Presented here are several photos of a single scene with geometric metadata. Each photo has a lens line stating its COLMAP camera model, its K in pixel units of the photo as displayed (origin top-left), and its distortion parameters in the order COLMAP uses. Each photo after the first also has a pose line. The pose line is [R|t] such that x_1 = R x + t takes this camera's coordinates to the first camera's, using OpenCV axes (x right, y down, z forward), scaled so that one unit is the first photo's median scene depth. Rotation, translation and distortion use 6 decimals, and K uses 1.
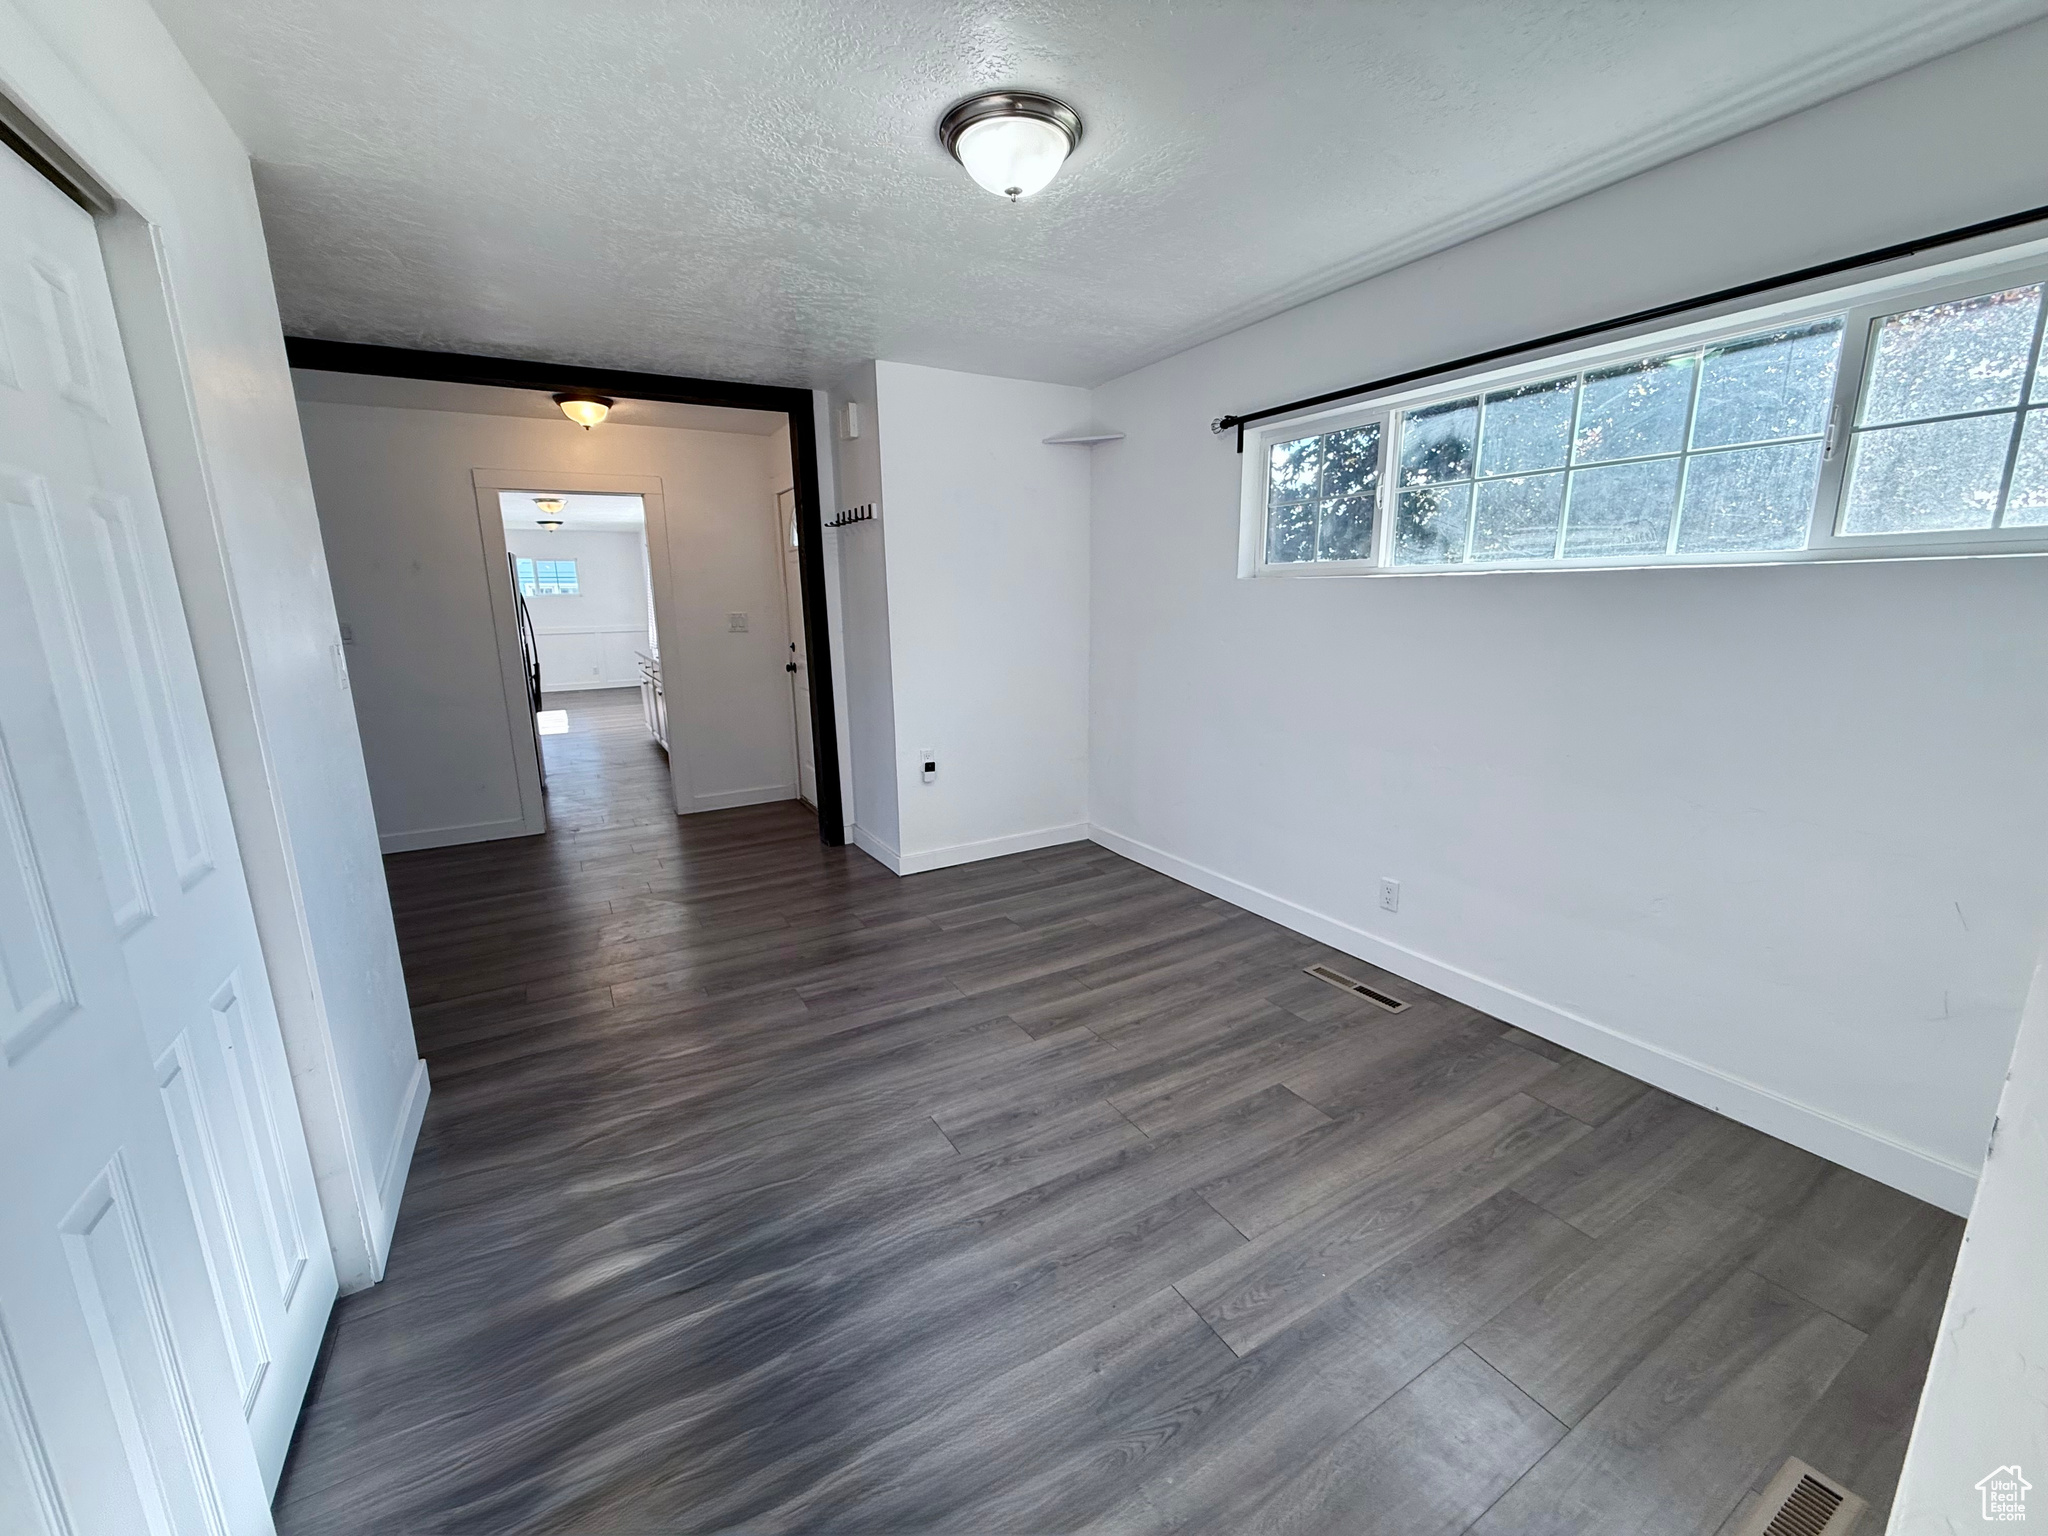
lens RADIAL K [[809.0, 0, 1016.8], [0, 809.0, 764.8], [0, 0, 1]] dist [0.001928, 0.000348]
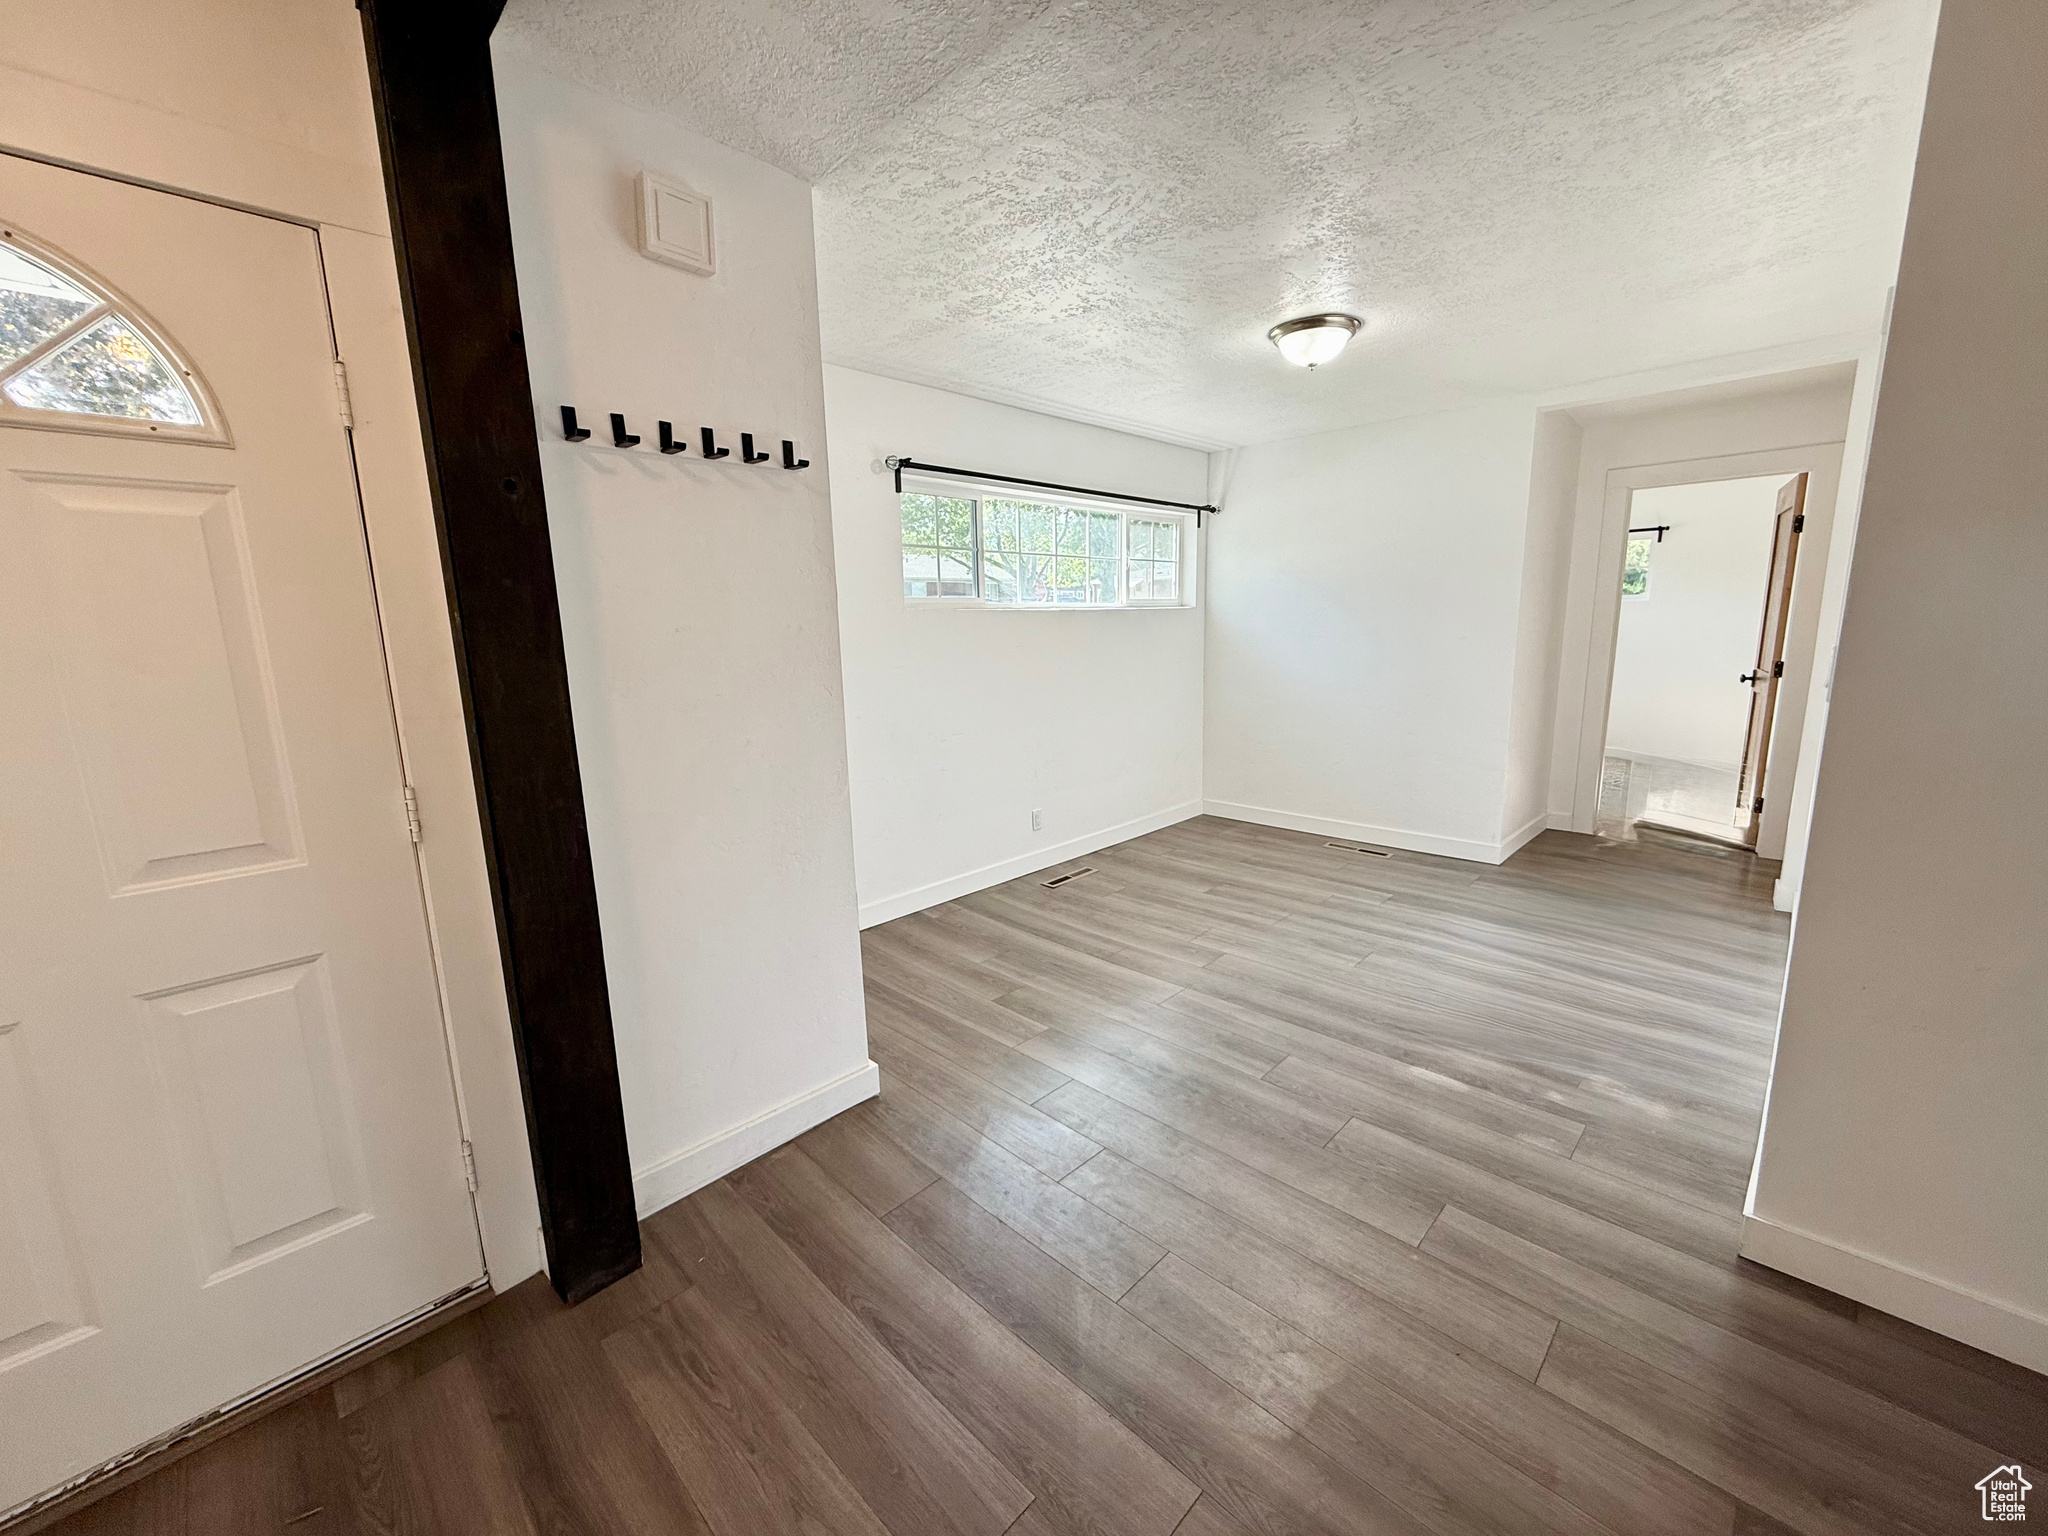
lens RADIAL K [[809.0, 0, 1018.0], [0, 809.0, 769.2], [0, 0, 1]] dist [0.001928, 0.000348]
pose [[-0.261747, -0.149354, 0.953510, -1.078570], [0.226490, 0.950860, 0.211112, -0.290594], [-0.938185, 0.271218, -0.215057, 1.501288]]
